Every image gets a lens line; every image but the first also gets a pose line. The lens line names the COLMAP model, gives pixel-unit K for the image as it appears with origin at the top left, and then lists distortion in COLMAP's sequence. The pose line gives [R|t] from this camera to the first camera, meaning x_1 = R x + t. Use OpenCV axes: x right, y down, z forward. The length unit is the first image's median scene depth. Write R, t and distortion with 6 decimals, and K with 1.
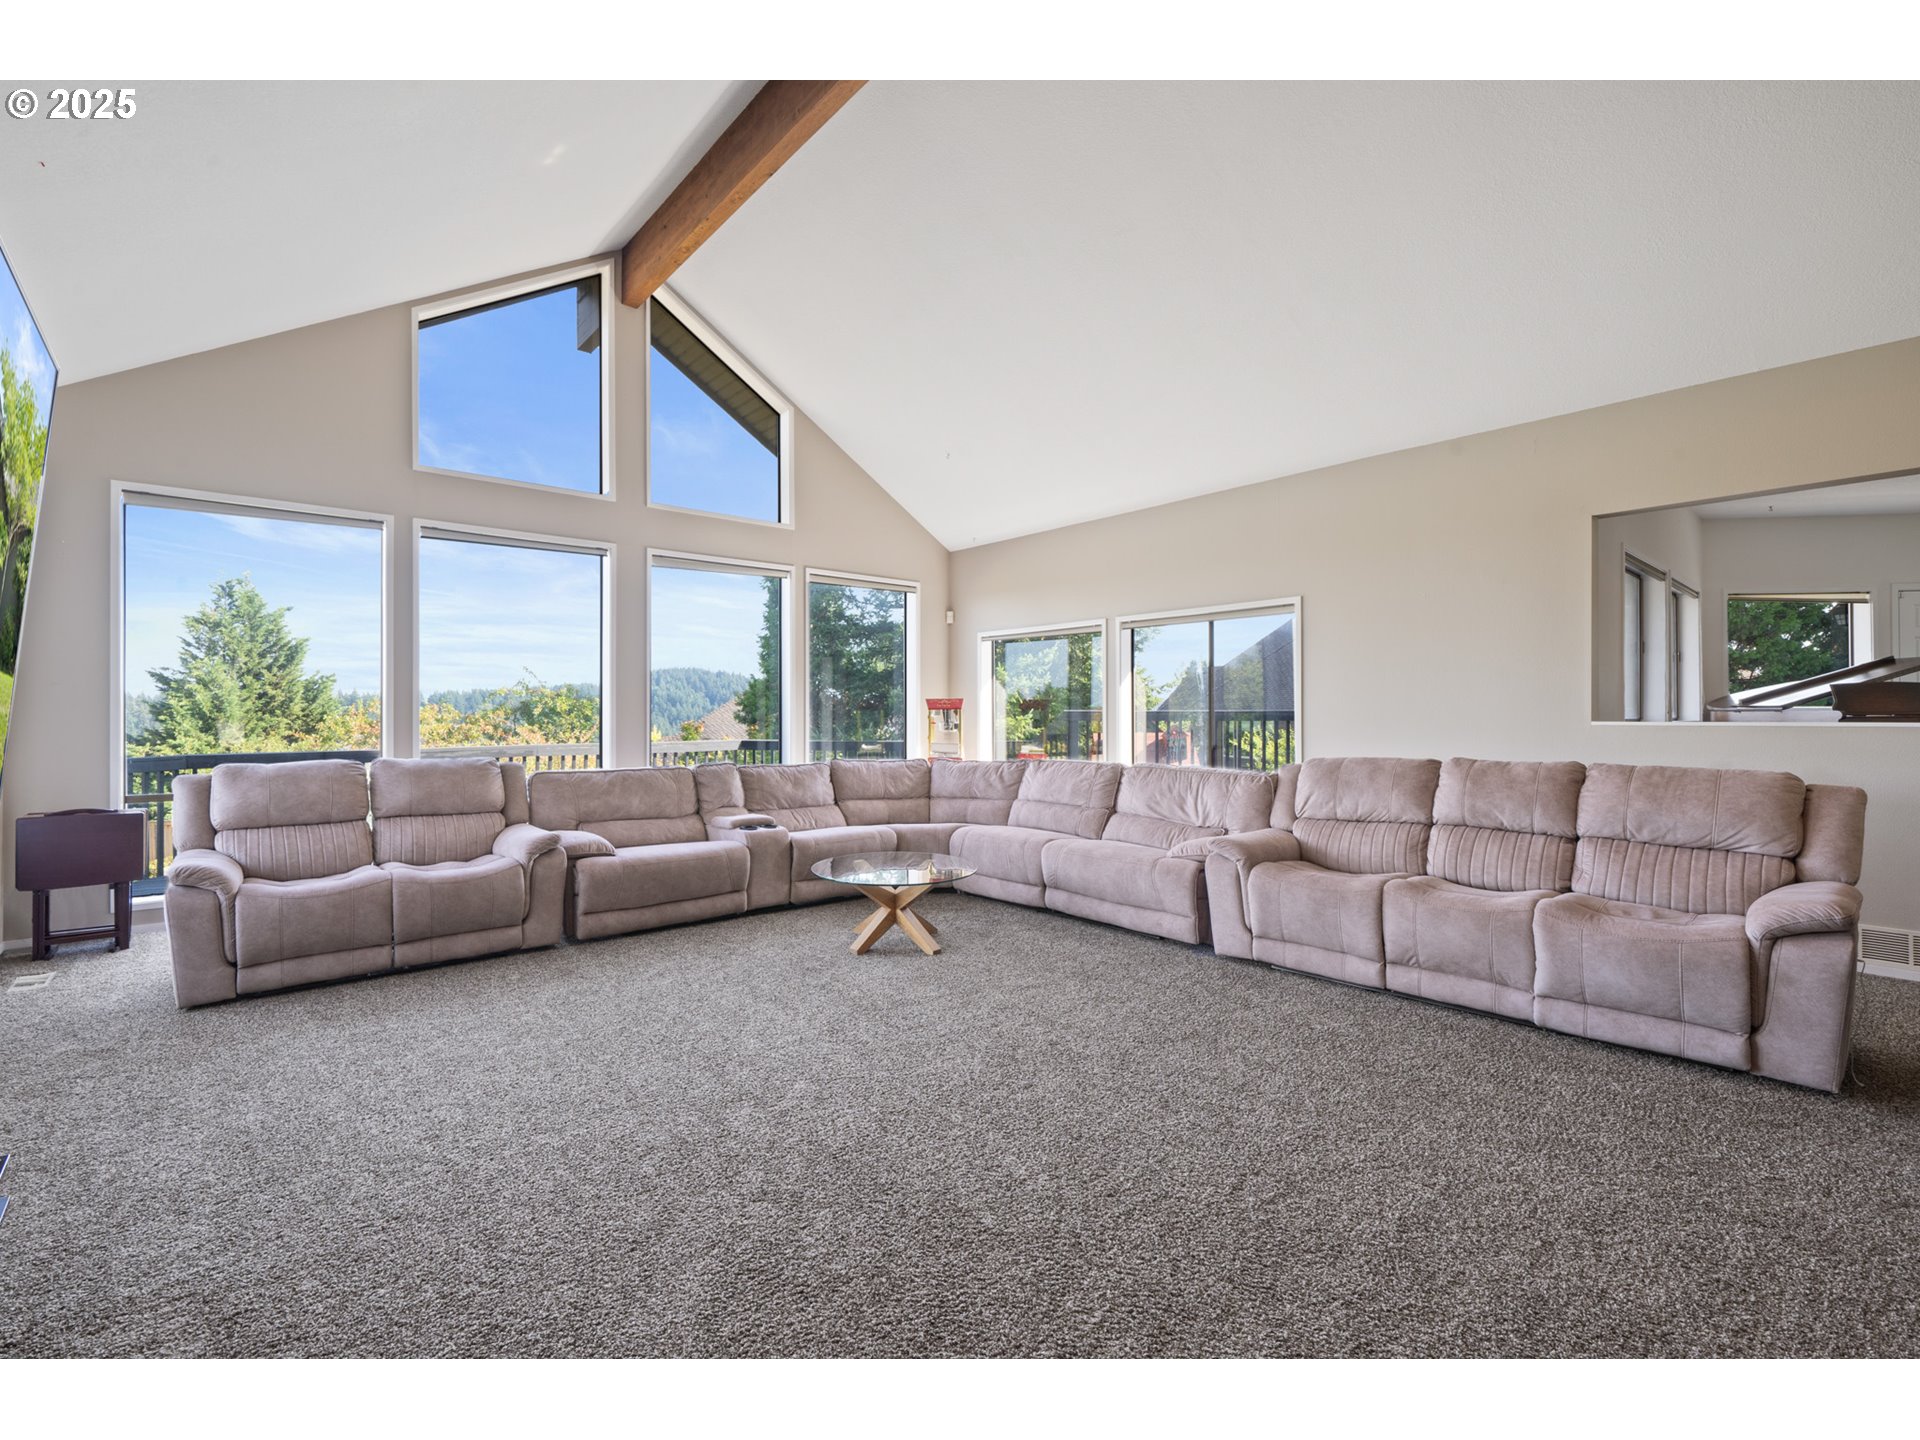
lens RADIAL K [[833.9, 0, 960.0], [0, 833.9, 720.0], [0, 0, 1]] dist [-0.000346, -0.000067]
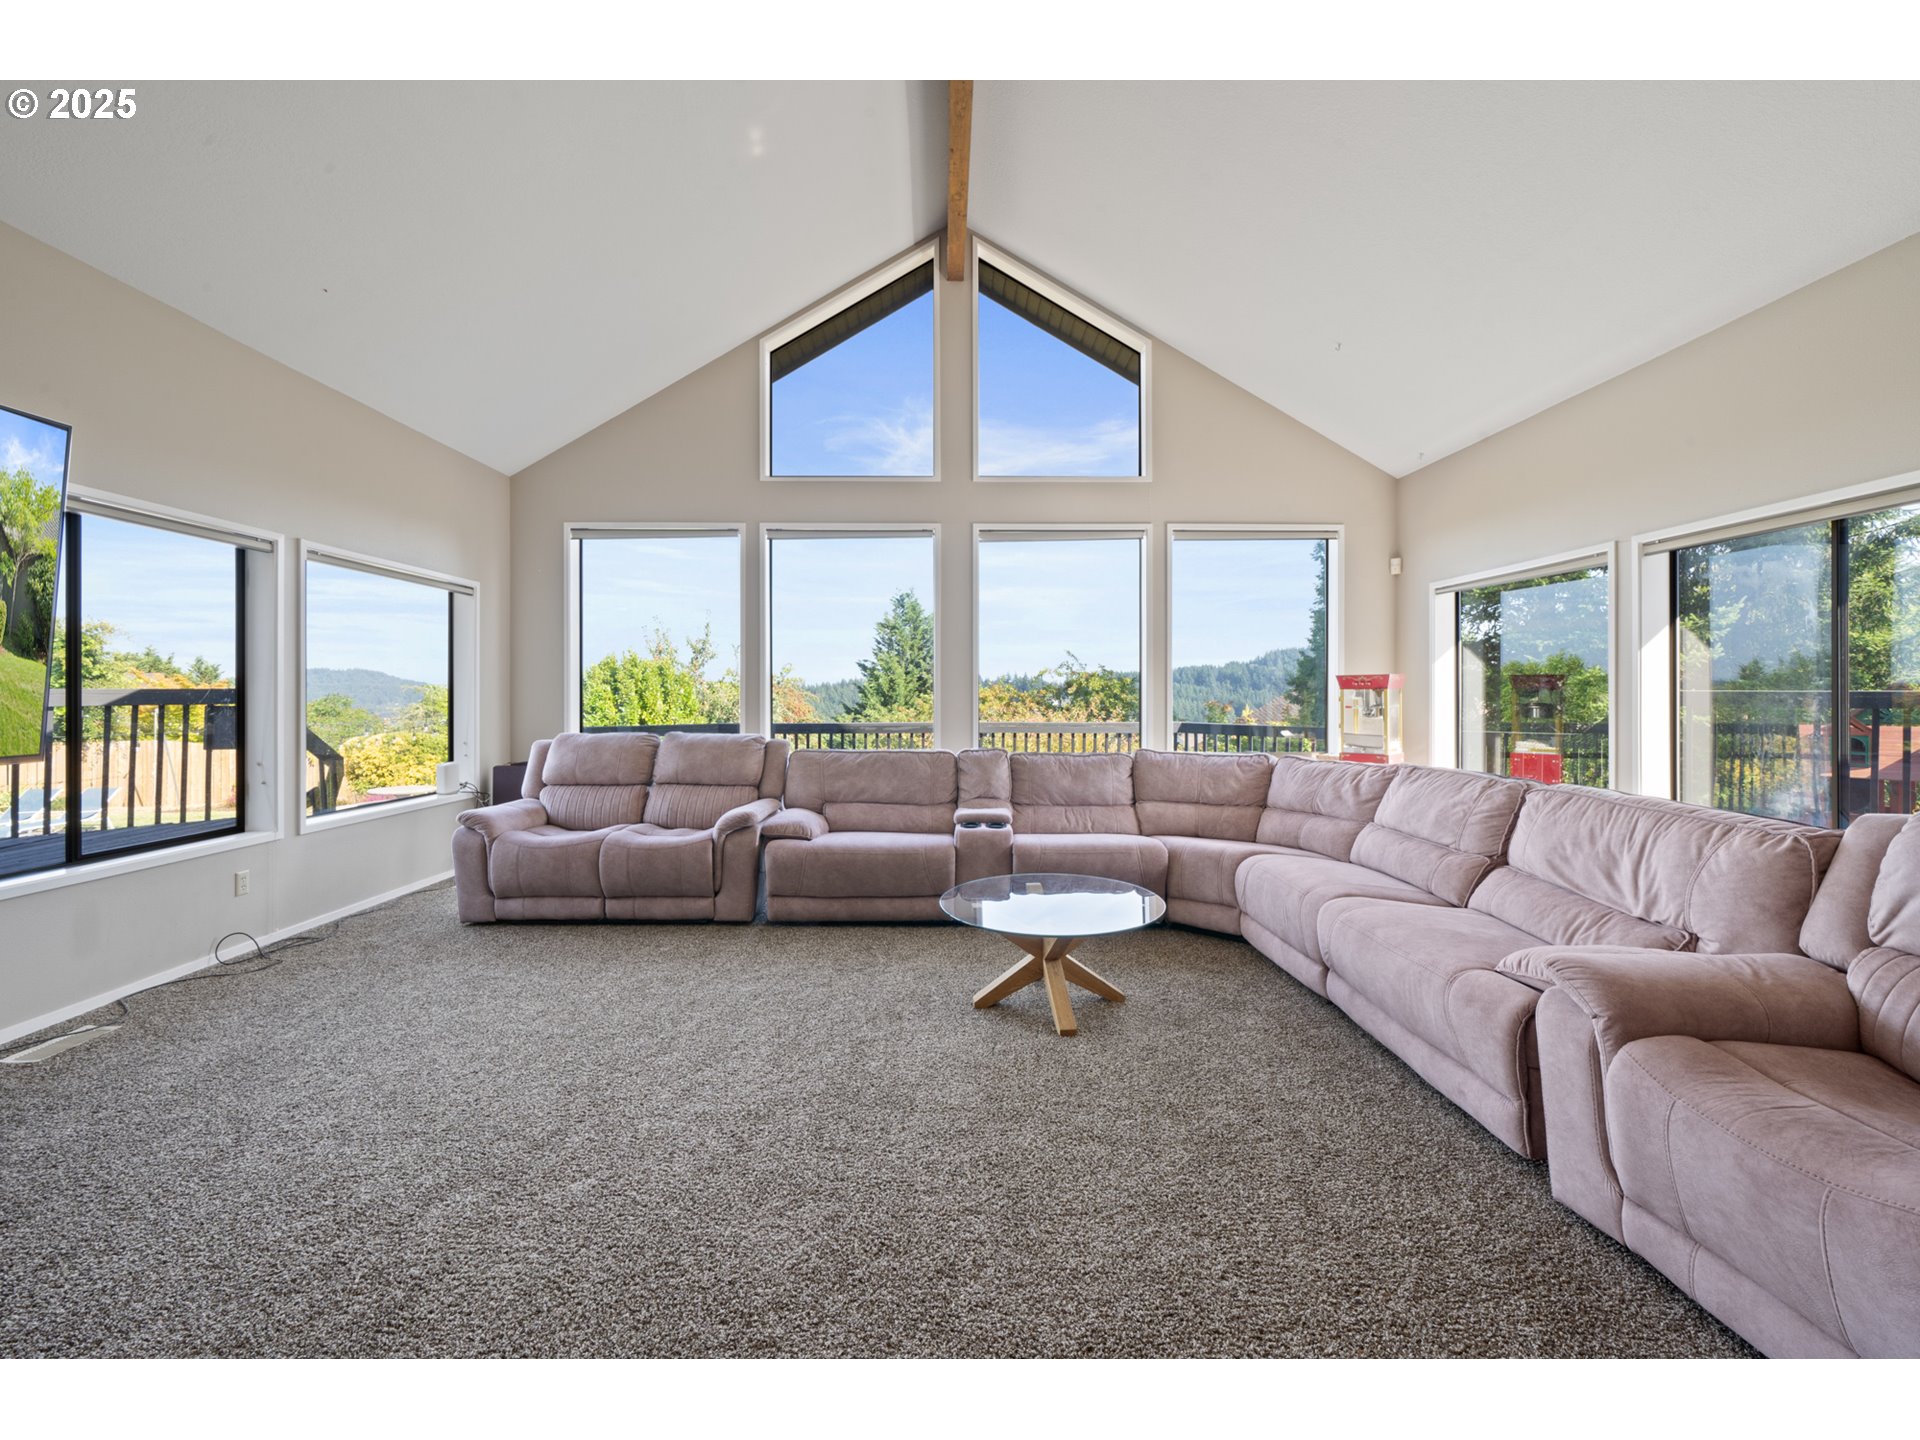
lens RADIAL K [[805.3, 0, 958.1], [0, 805.3, 696.8], [0, 0, 1]] dist [0.000815, -0.000353]
pose [[0.760414, 0.005301, -0.649417, 0.275619], [-0.007227, 0.999974, -0.000300, -0.004484], [0.649399, 0.004922, 0.760432, 0.335265]]
